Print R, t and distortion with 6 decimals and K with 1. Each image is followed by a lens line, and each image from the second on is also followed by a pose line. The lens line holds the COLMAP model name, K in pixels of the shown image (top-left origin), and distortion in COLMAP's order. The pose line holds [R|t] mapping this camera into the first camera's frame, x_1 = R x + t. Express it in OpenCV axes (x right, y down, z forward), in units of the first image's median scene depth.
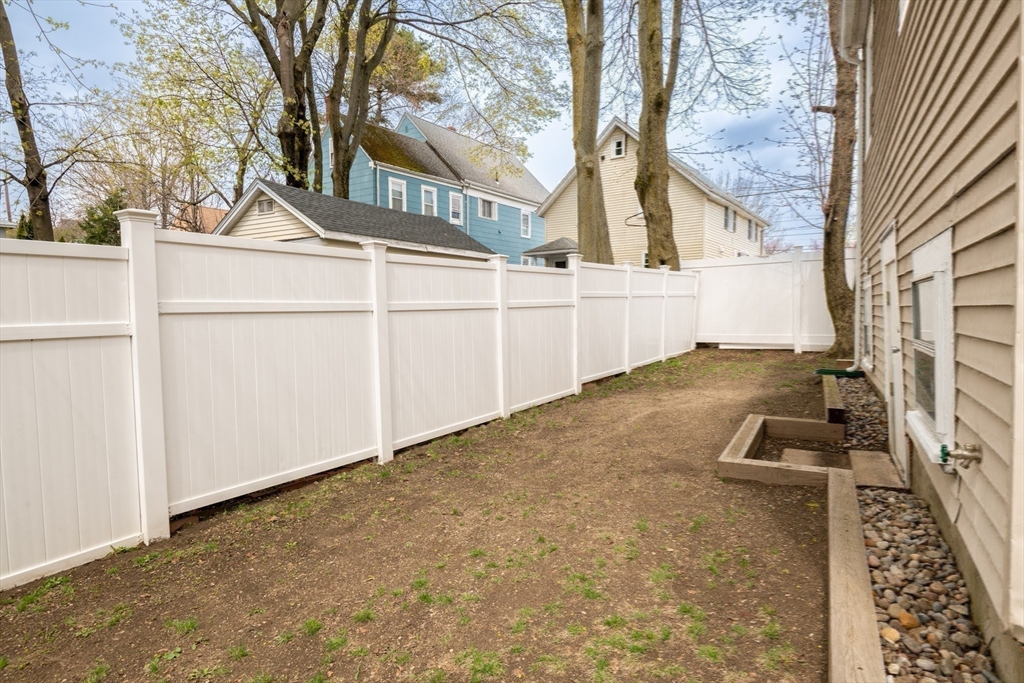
lens RADIAL K [[557.5, 0, 512.0], [0, 557.5, 341.5], [0, 0, 1]] dist [0.009905, -0.000671]
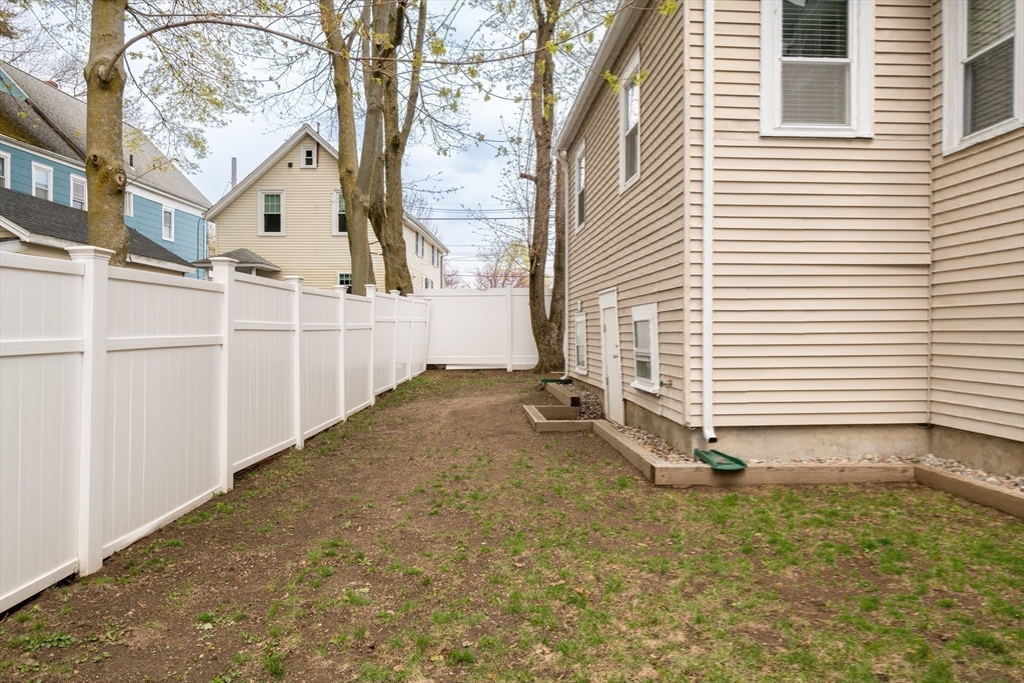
lens RADIAL K [[694.6, 0, 512.0], [0, 694.6, 341.5], [0, 0, 1]] dist [0.036951, -0.049007]
pose [[0.841417, 0.008648, 0.540318, -0.280606], [0.017256, 0.998932, -0.042860, 0.019780], [-0.540112, 0.045387, 0.840369, -0.249135]]
